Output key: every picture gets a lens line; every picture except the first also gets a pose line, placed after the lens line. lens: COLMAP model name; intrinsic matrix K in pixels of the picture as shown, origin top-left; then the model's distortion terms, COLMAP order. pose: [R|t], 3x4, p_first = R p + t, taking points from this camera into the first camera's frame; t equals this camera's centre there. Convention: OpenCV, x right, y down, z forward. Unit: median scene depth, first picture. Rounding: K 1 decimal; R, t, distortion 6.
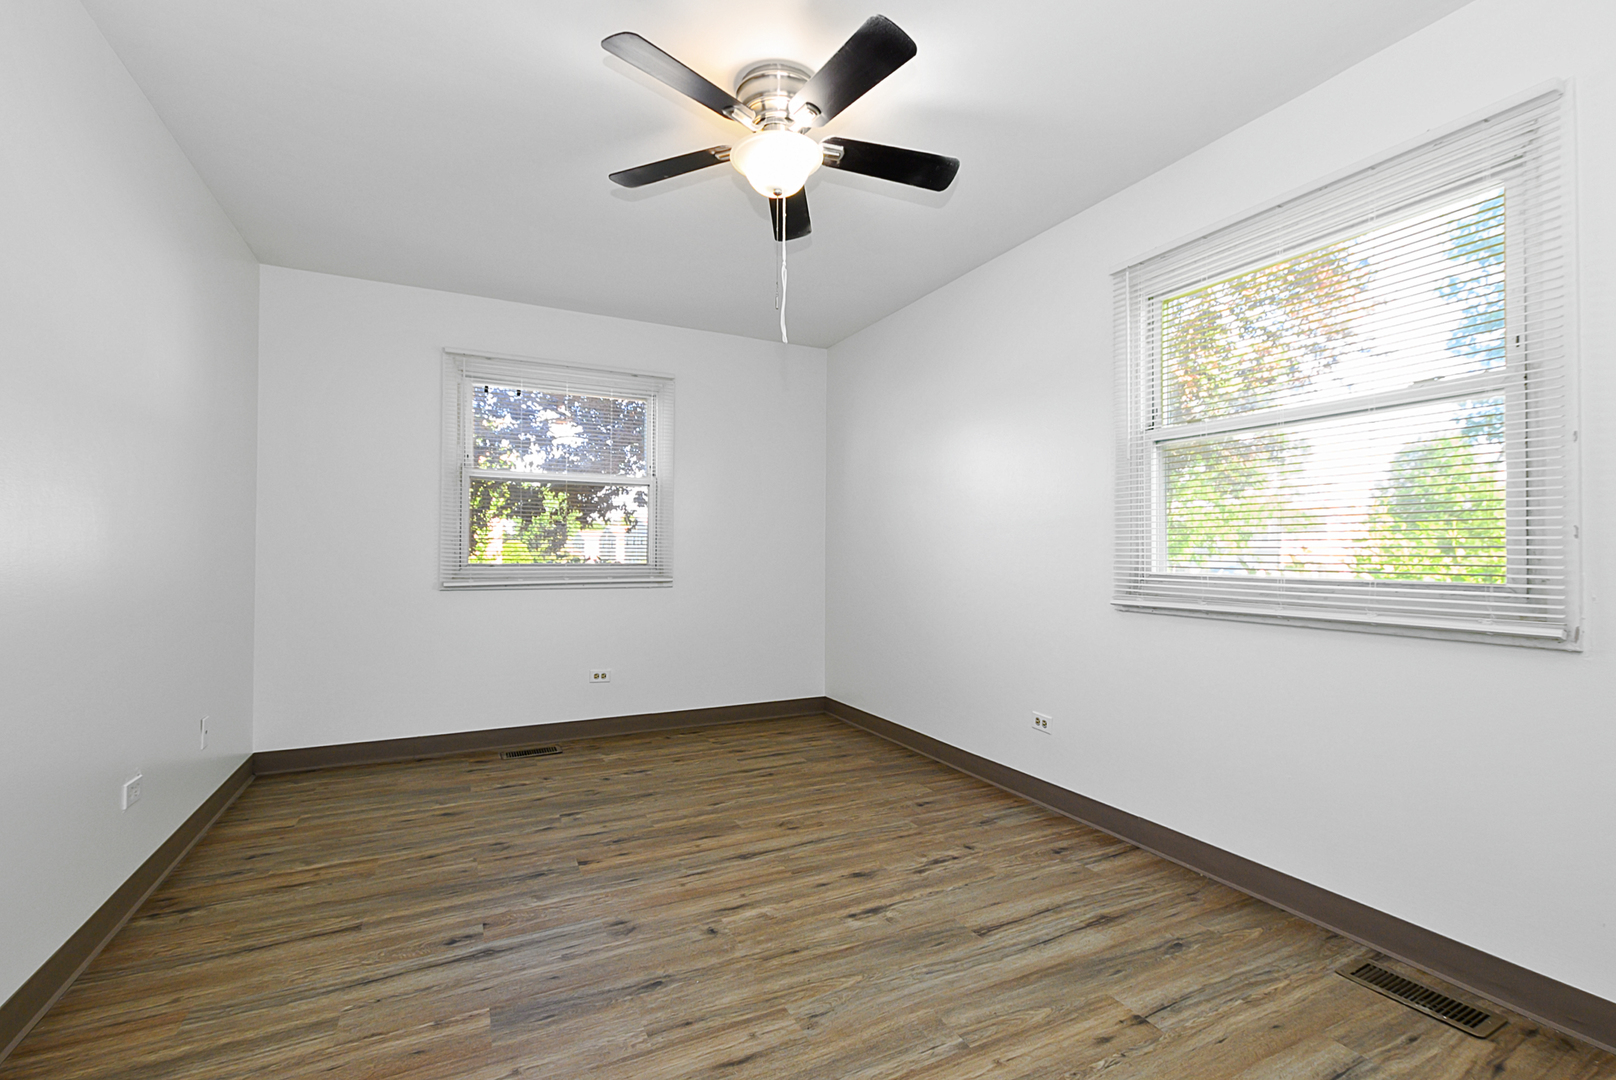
lens RADIAL K [[712.0, 0, 822.5], [0, 712.0, 555.2], [0, 0, 1]] dist [0.002300, -0.000450]
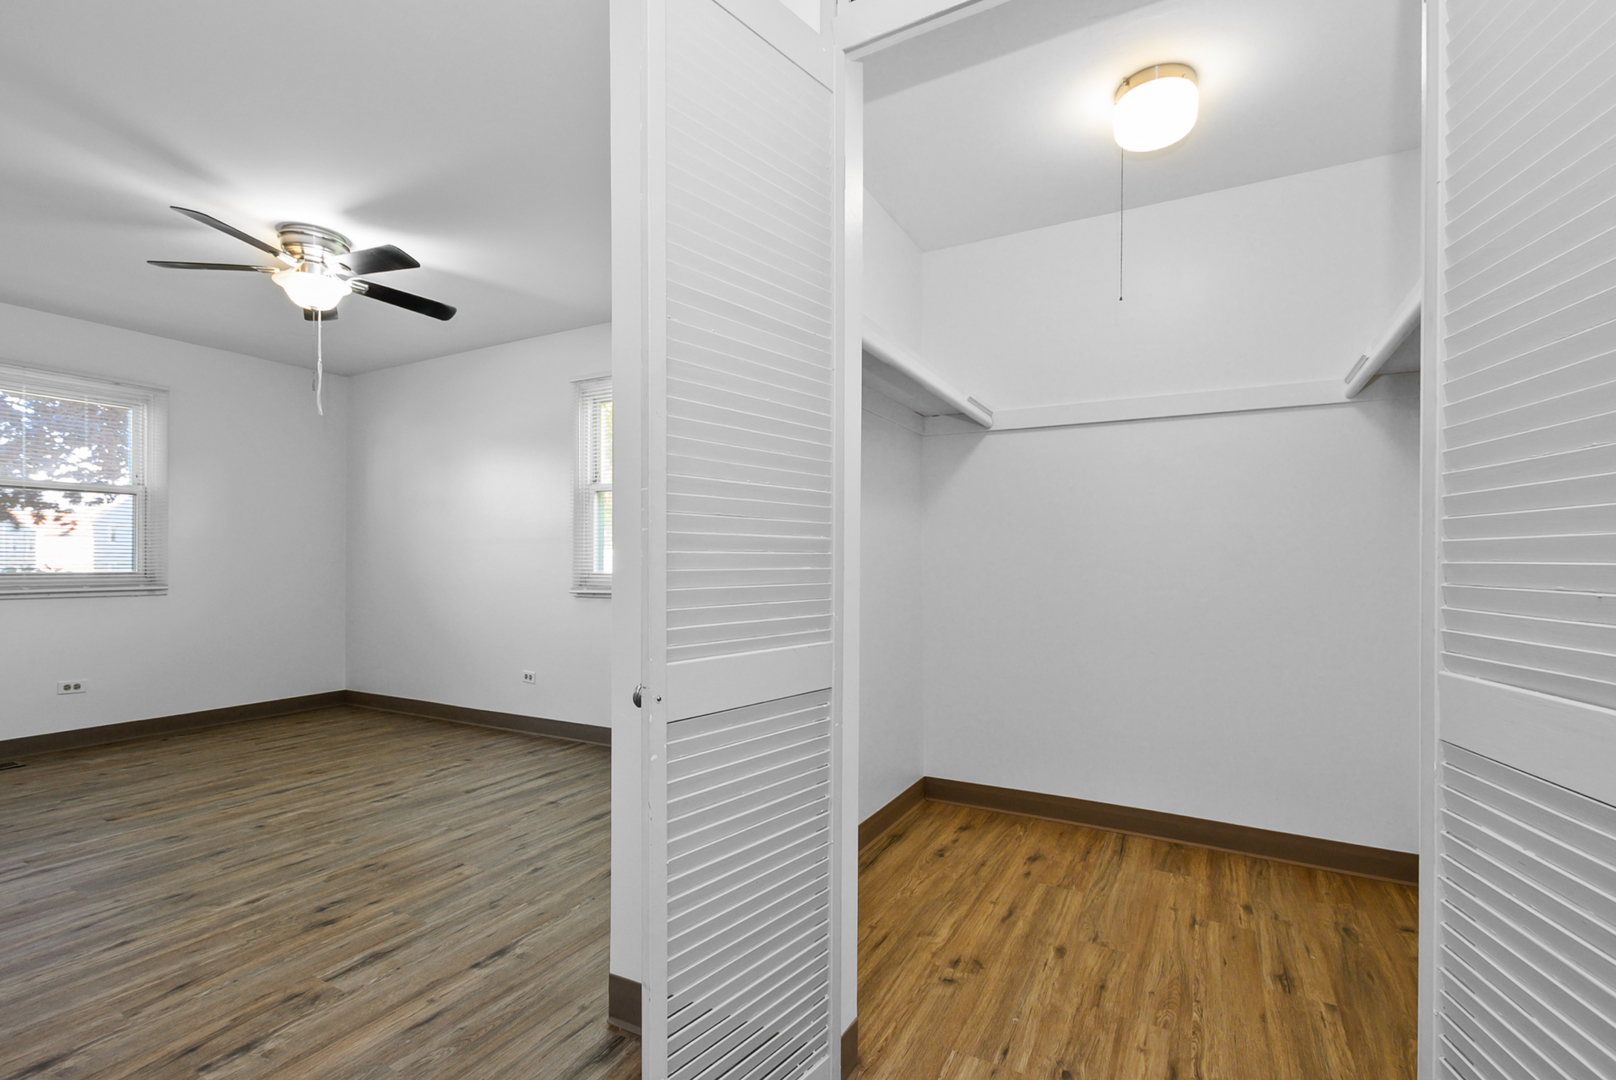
lens RADIAL K [[712.0, 0, 822.5], [0, 712.0, 555.2], [0, 0, 1]] dist [0.002300, -0.000450]
pose [[0.821937, -0.000232, 0.569578, -0.035517], [0.005581, 0.999955, -0.007647, 0.000961], [-0.569551, 0.009464, 0.821902, -0.689515]]
